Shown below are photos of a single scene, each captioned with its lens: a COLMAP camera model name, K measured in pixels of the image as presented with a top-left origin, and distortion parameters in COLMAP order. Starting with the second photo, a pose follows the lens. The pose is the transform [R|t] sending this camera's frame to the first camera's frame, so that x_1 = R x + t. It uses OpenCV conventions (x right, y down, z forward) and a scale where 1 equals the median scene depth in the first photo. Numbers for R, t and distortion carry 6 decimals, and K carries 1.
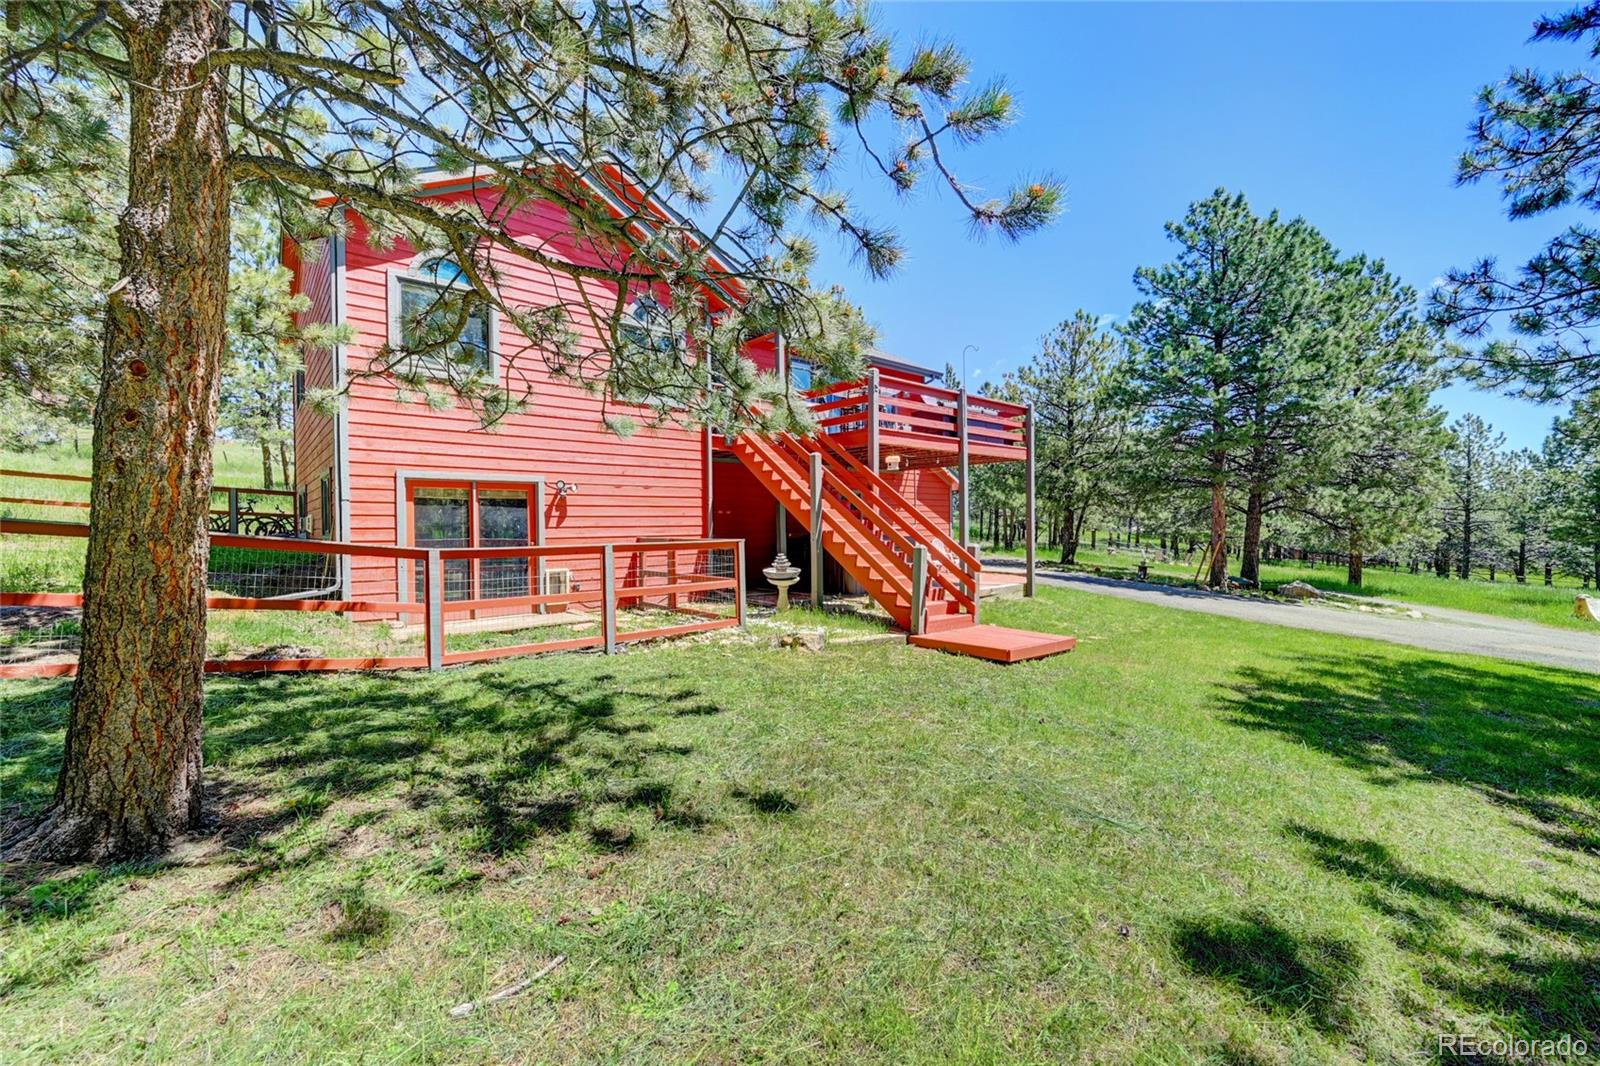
lens RADIAL K [[648.4, 0, 800.0], [0, 648.4, 533.0], [0, 0, 1]] dist [0.000406, -0.000021]
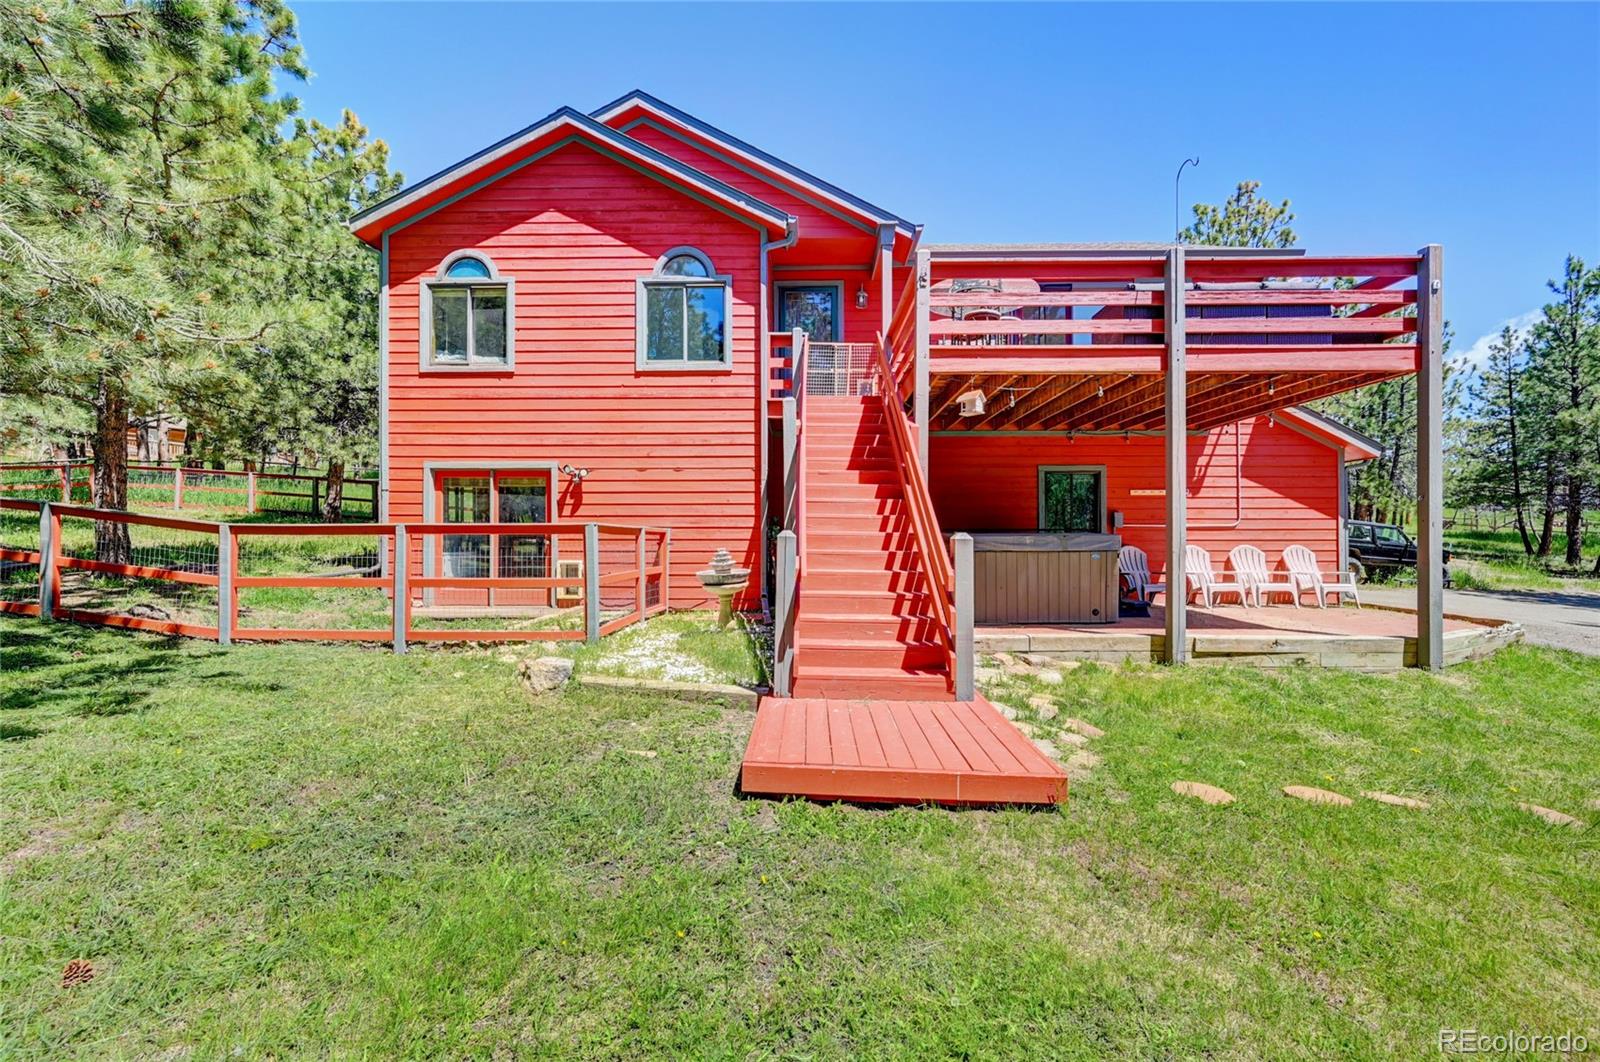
lens RADIAL K [[648.4, 0, 800.0], [0, 648.4, 531.0], [0, 0, 1]] dist [0.000406, -0.000021]
pose [[0.740560, -0.002364, -0.671986, 0.496710], [-0.016105, 0.999644, -0.021265, 0.027348], [0.671797, 0.026570, 0.740258, 0.542421]]
